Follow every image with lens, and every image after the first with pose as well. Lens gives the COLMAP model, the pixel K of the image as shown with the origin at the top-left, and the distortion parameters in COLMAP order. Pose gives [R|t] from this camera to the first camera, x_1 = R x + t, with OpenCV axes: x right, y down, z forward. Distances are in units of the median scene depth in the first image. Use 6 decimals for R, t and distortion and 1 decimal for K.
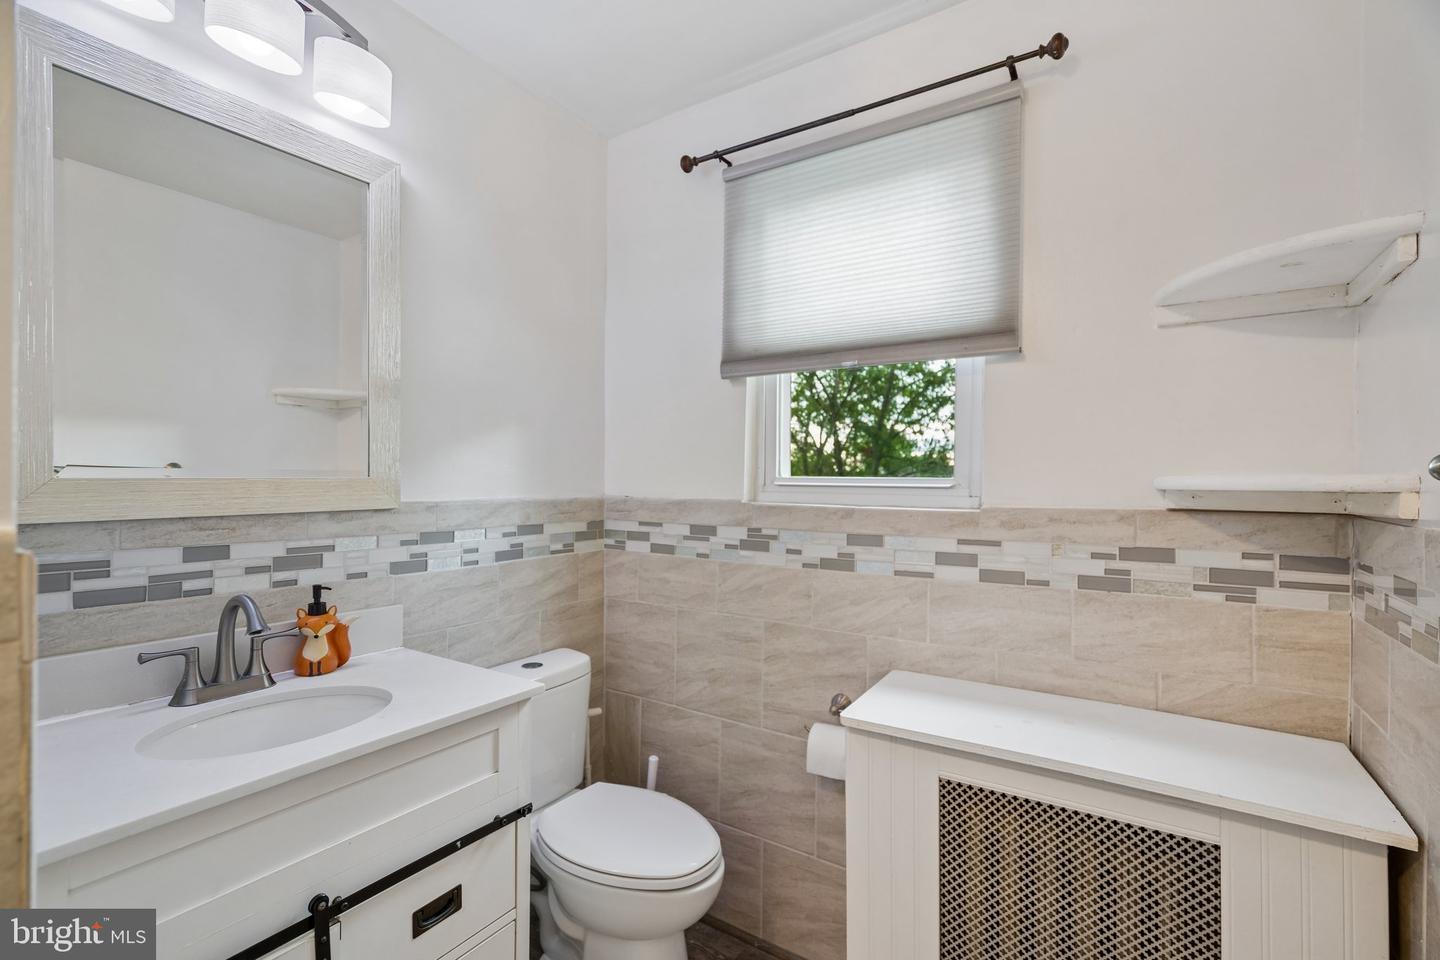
lens RADIAL K [[649.2, 0, 720.7], [0, 649.2, 481.7], [0, 0, 1]] dist [-0.004575, 0.001559]
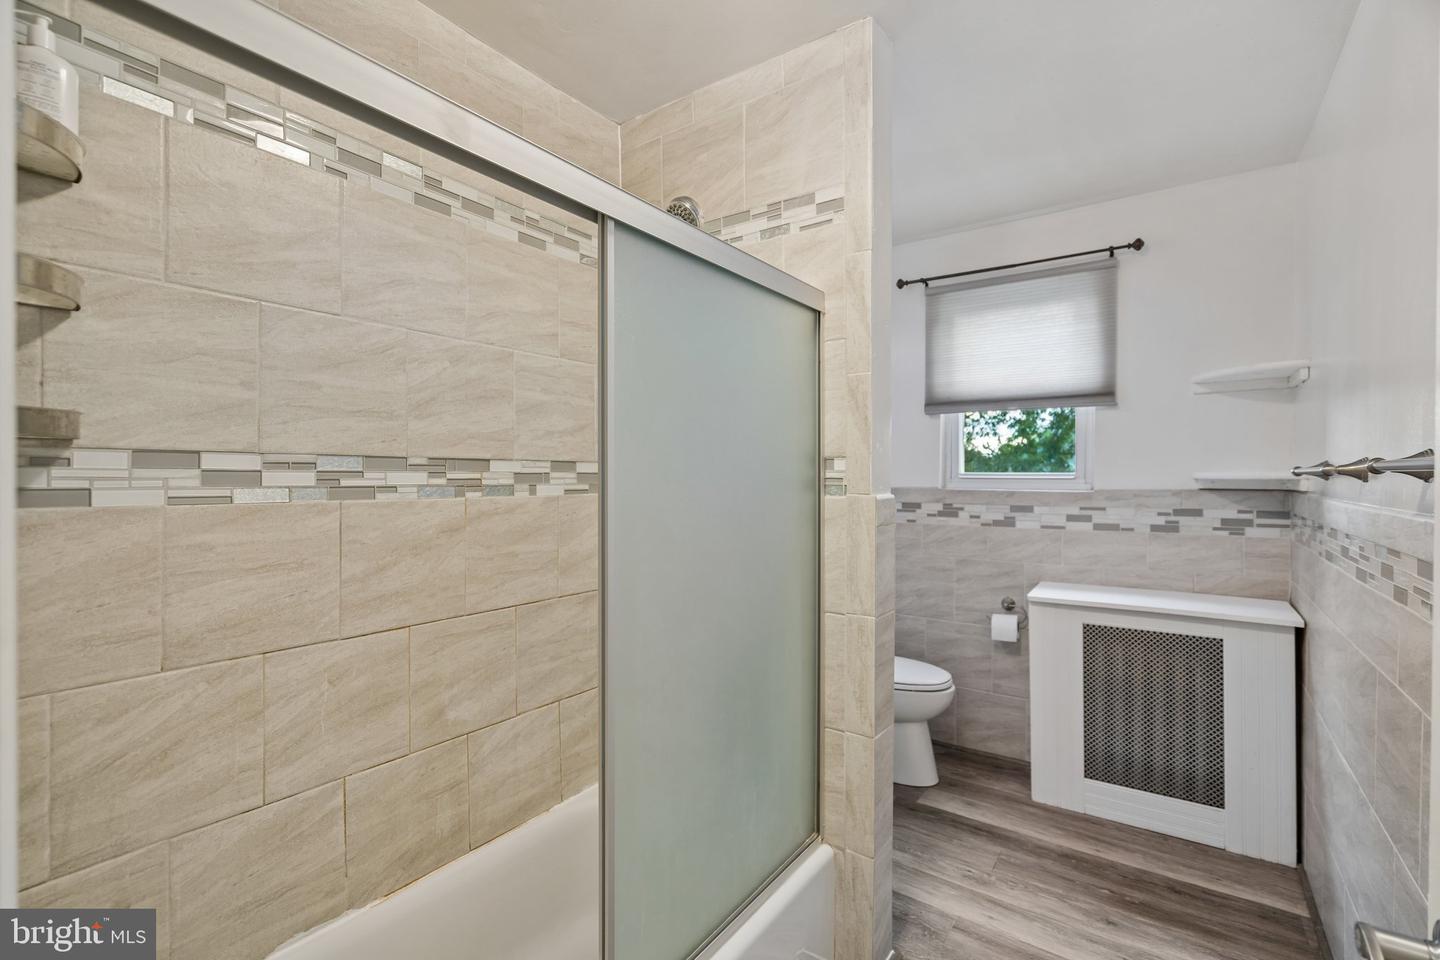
lens RADIAL K [[649.2, 0, 719.6], [0, 649.2, 477.9], [0, 0, 1]] dist [-0.004575, 0.001559]
pose [[0.999348, -0.010064, -0.034675, -0.585252], [0.010320, 0.999921, 0.007194, -0.016276], [0.034600, -0.007547, 0.999373, -0.854981]]
